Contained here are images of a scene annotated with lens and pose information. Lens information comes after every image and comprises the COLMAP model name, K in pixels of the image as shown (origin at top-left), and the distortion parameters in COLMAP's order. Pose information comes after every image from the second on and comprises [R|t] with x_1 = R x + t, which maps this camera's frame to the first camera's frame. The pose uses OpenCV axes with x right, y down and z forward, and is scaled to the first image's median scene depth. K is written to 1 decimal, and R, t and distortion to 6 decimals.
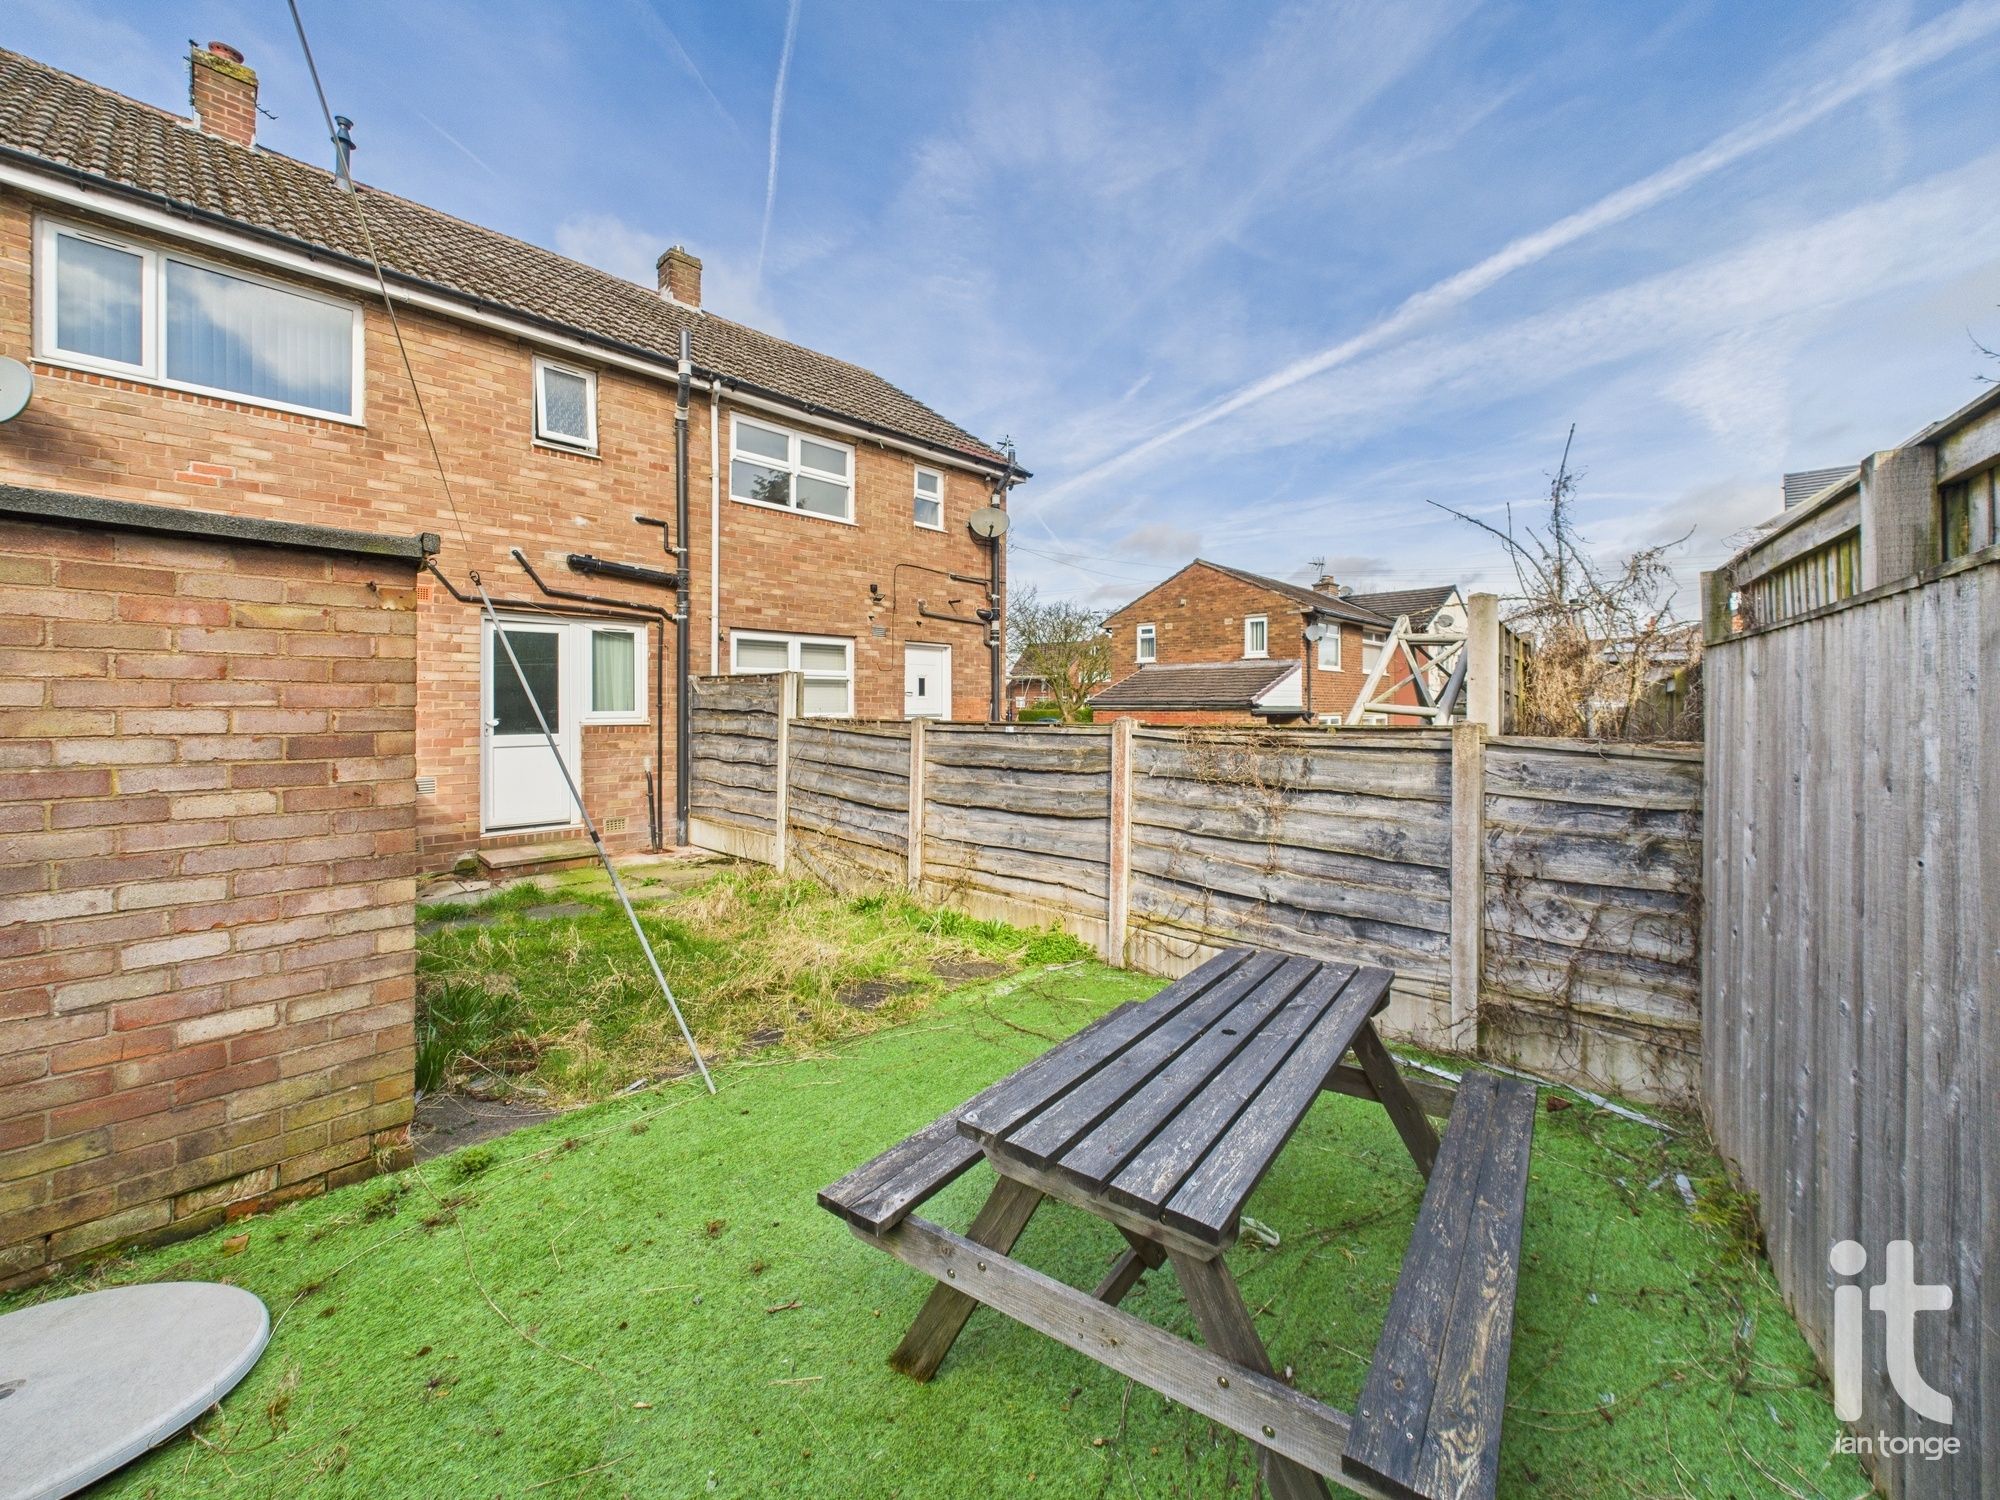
lens RADIAL K [[809.5, 0, 1001.8], [0, 809.5, 706.1], [0, 0, 1]] dist [0.001106, 0.000117]
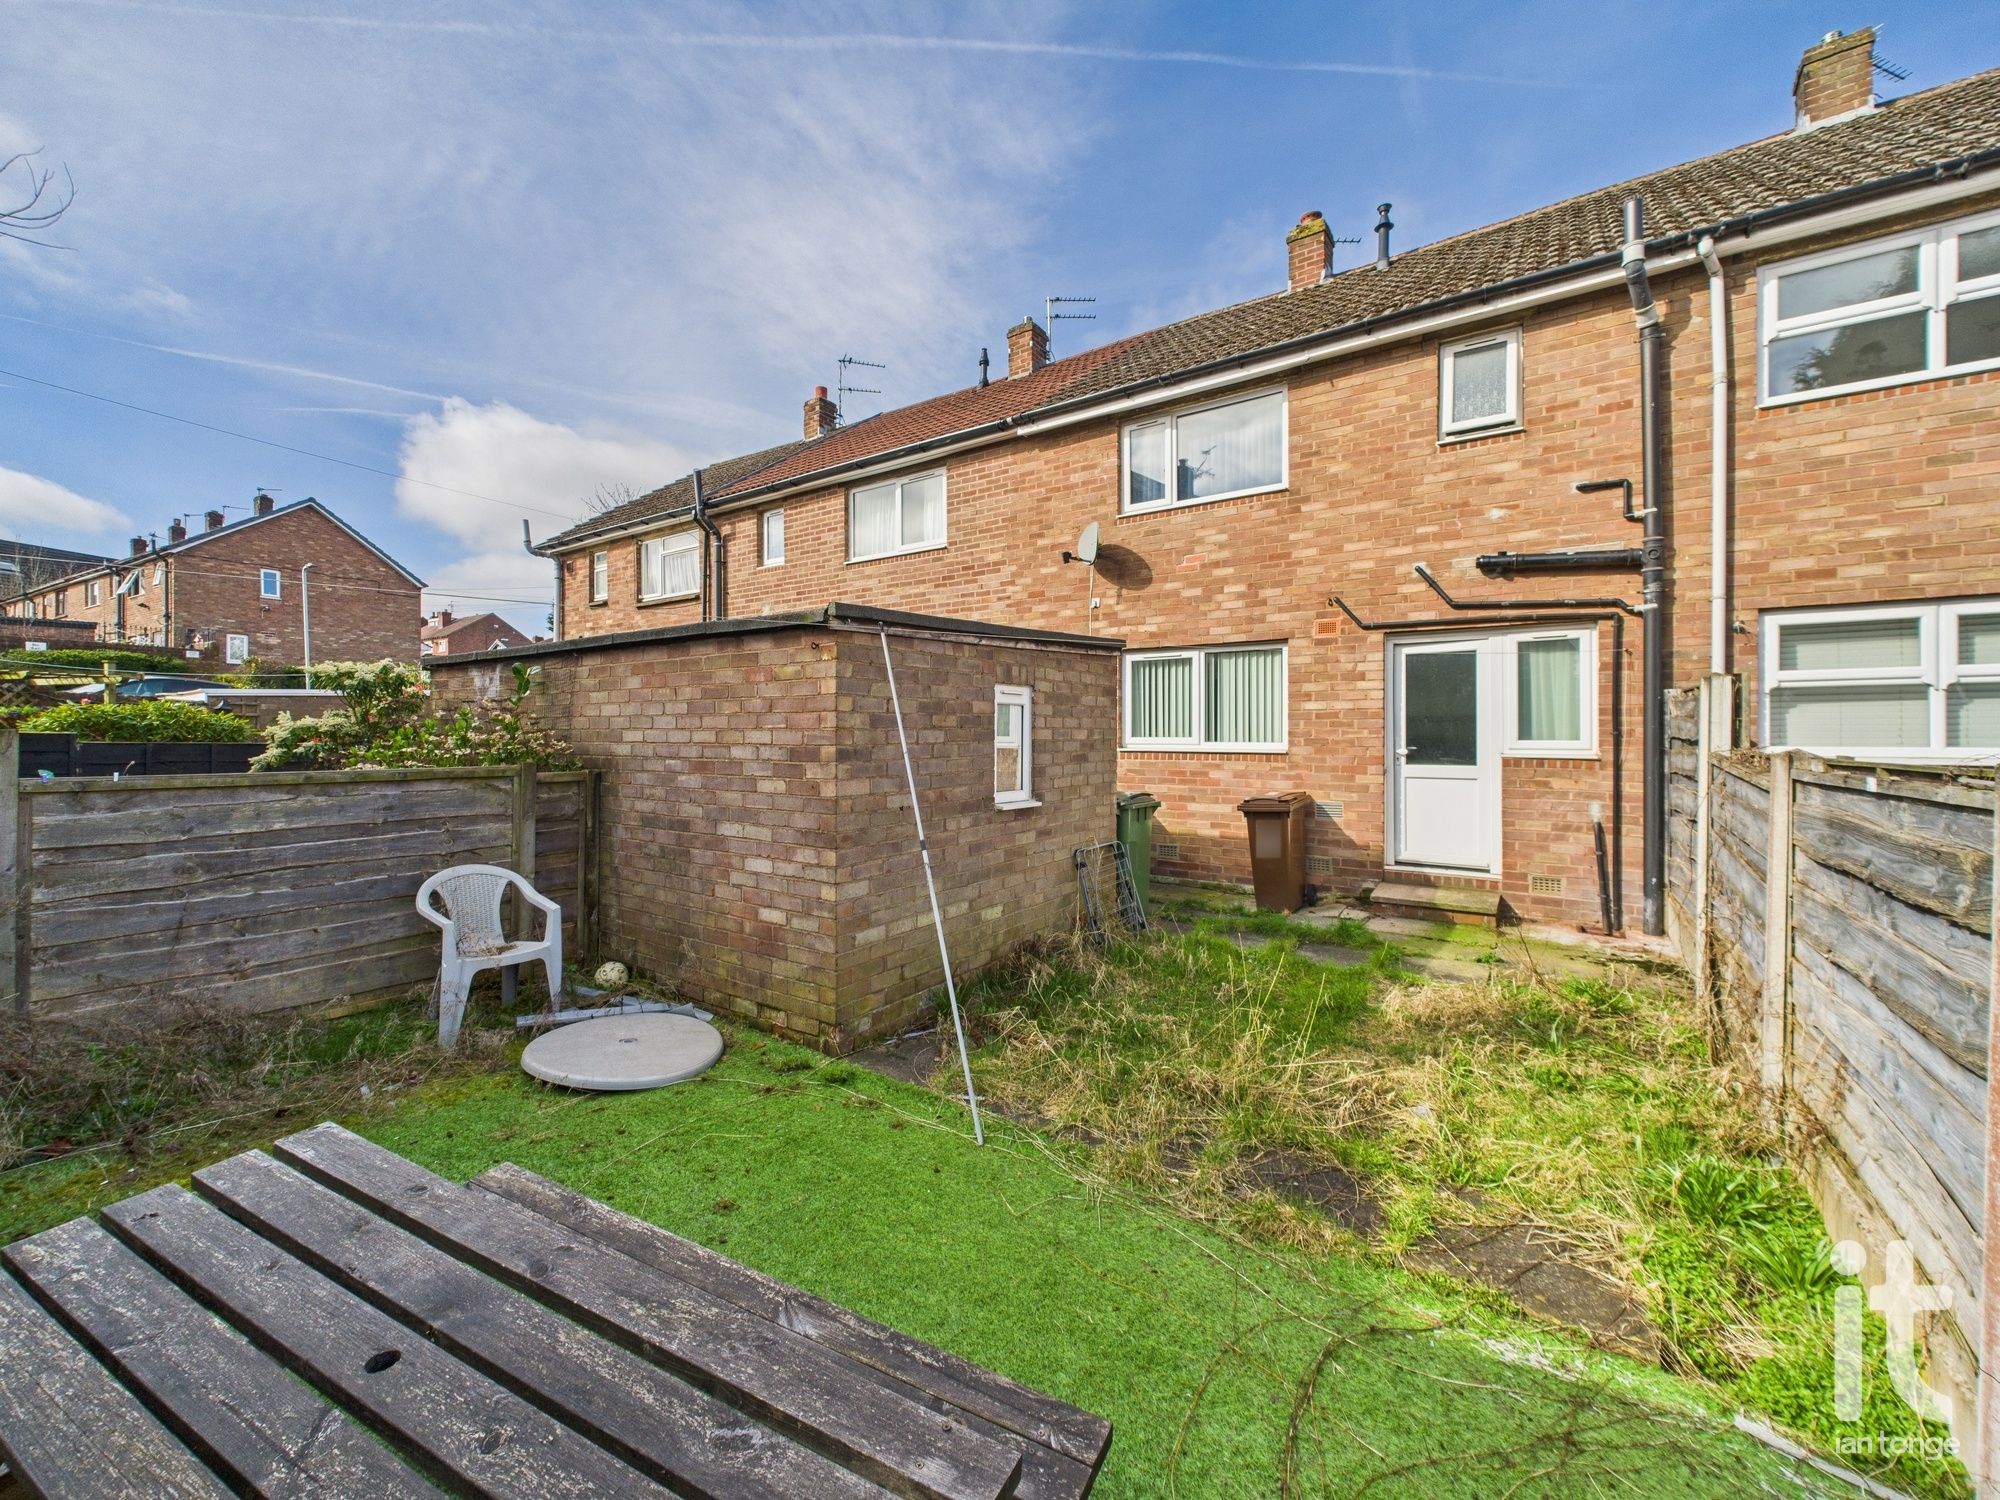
lens RADIAL K [[807.4, 0, 997.9], [0, 807.4, 734.1], [0, 0, 1]] dist [0.000270, 0.000142]
pose [[0.137844, -0.003293, -0.990448, 0.248780], [-0.003915, 0.999985, -0.003870, 0.005556], [0.990446, 0.004411, 0.137829, 0.393269]]
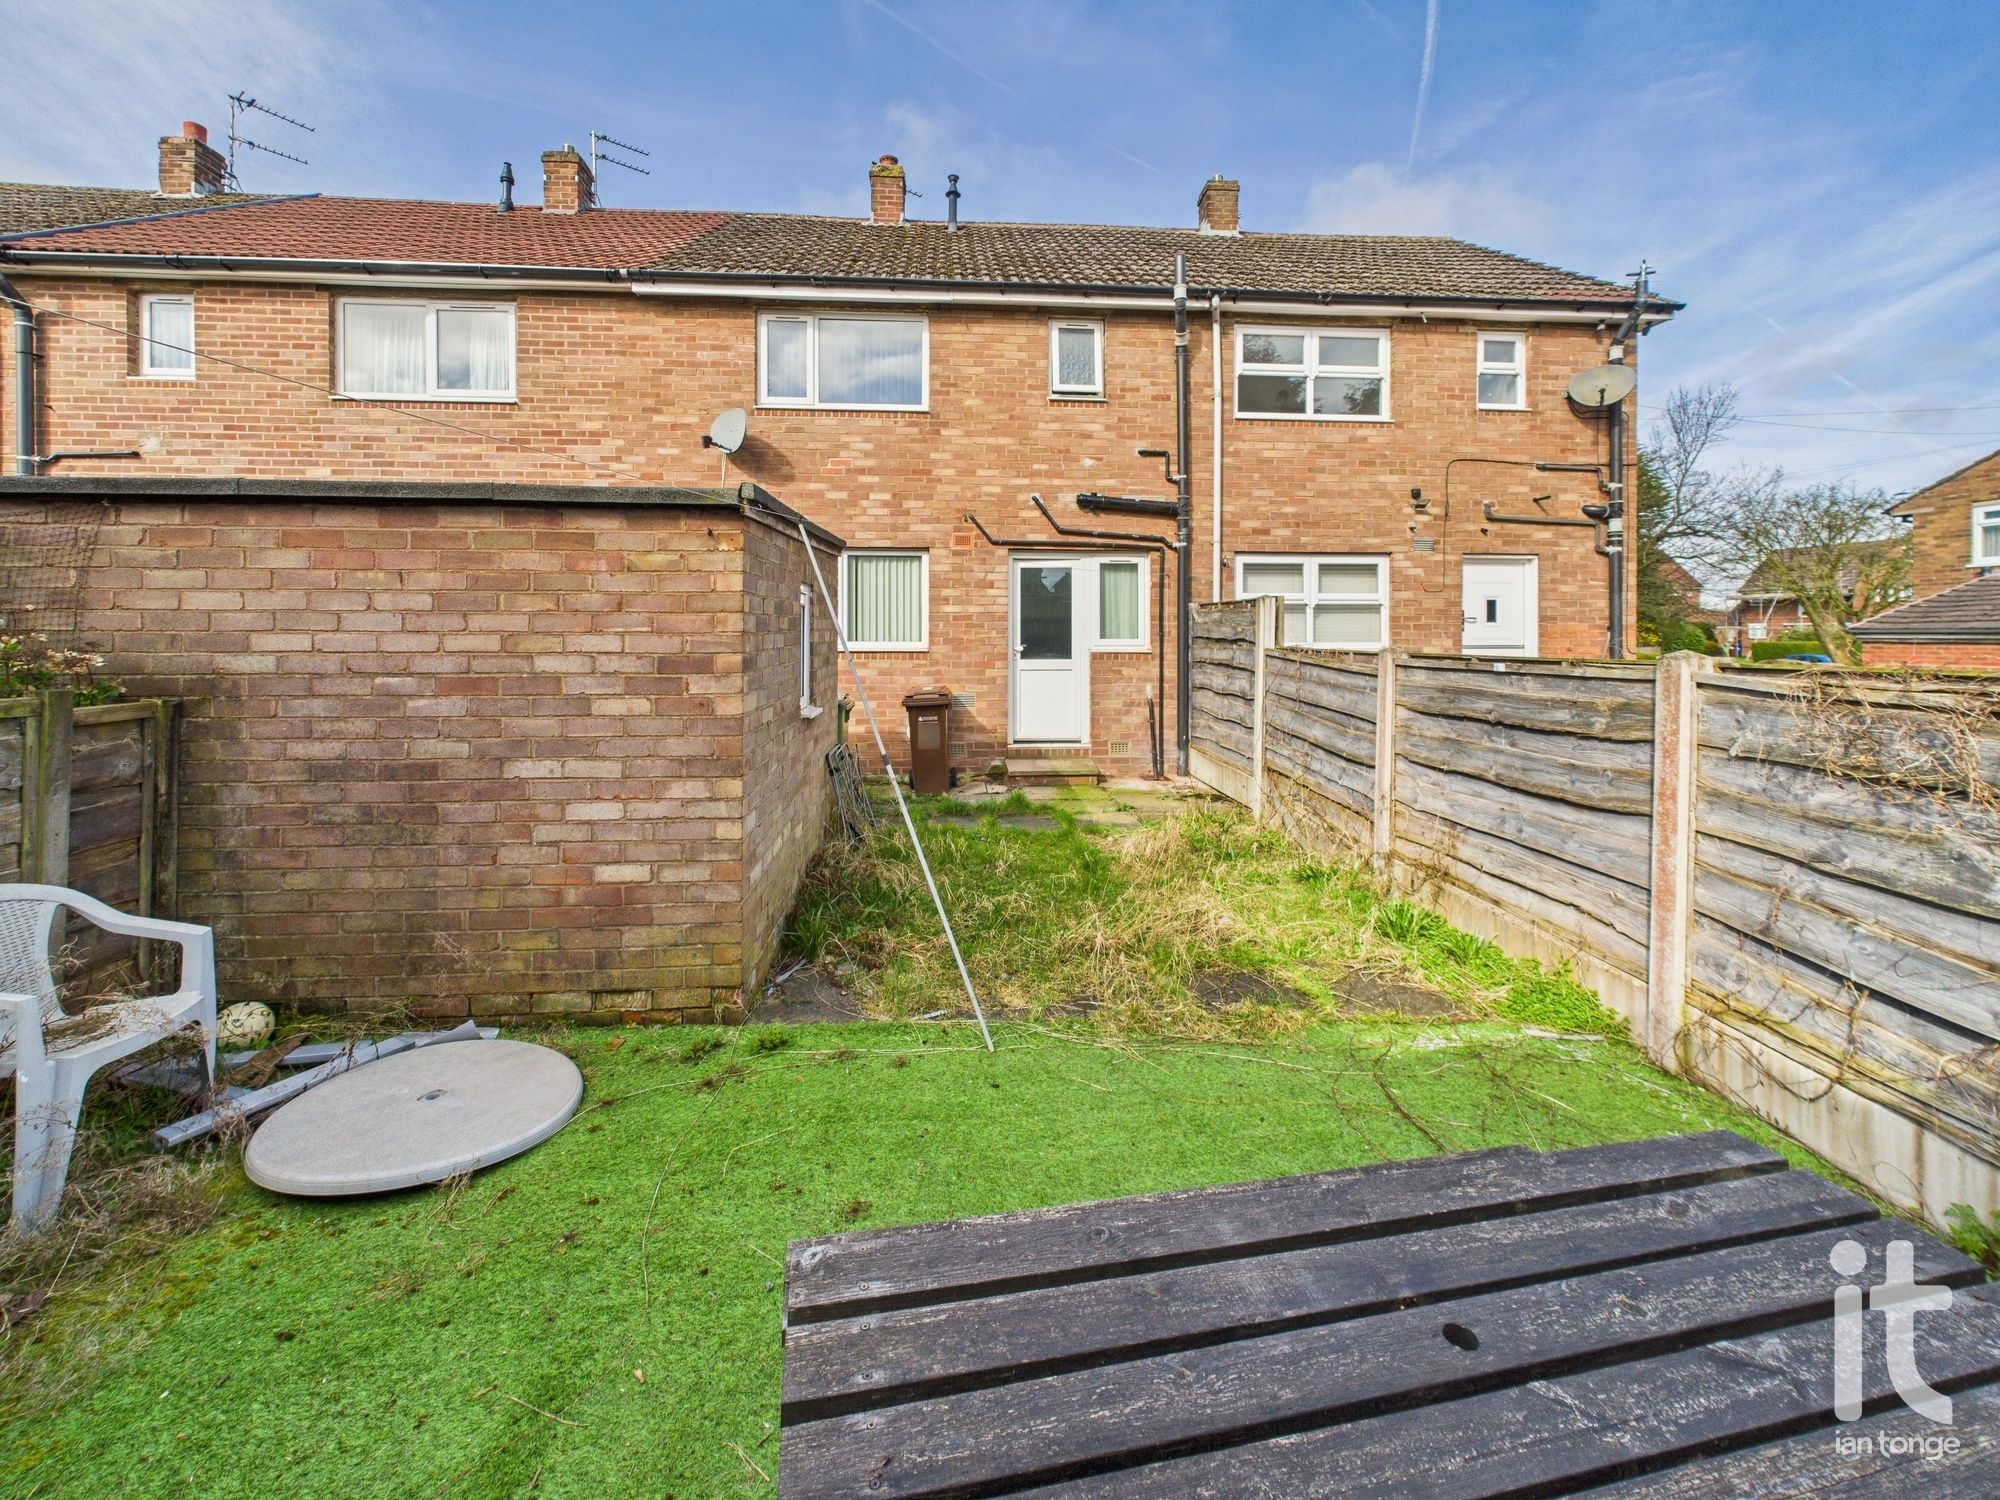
lens RADIAL K [[799.9, 0, 998.2], [0, 799.9, 633.1], [0, 0, 1]] dist [0.001062, 0.000295]
pose [[0.733818, -0.000024, -0.679346, 0.119703], [-0.002152, 0.999995, -0.002359, 0.001317], [0.679343, 0.003193, 0.733814, 0.146585]]
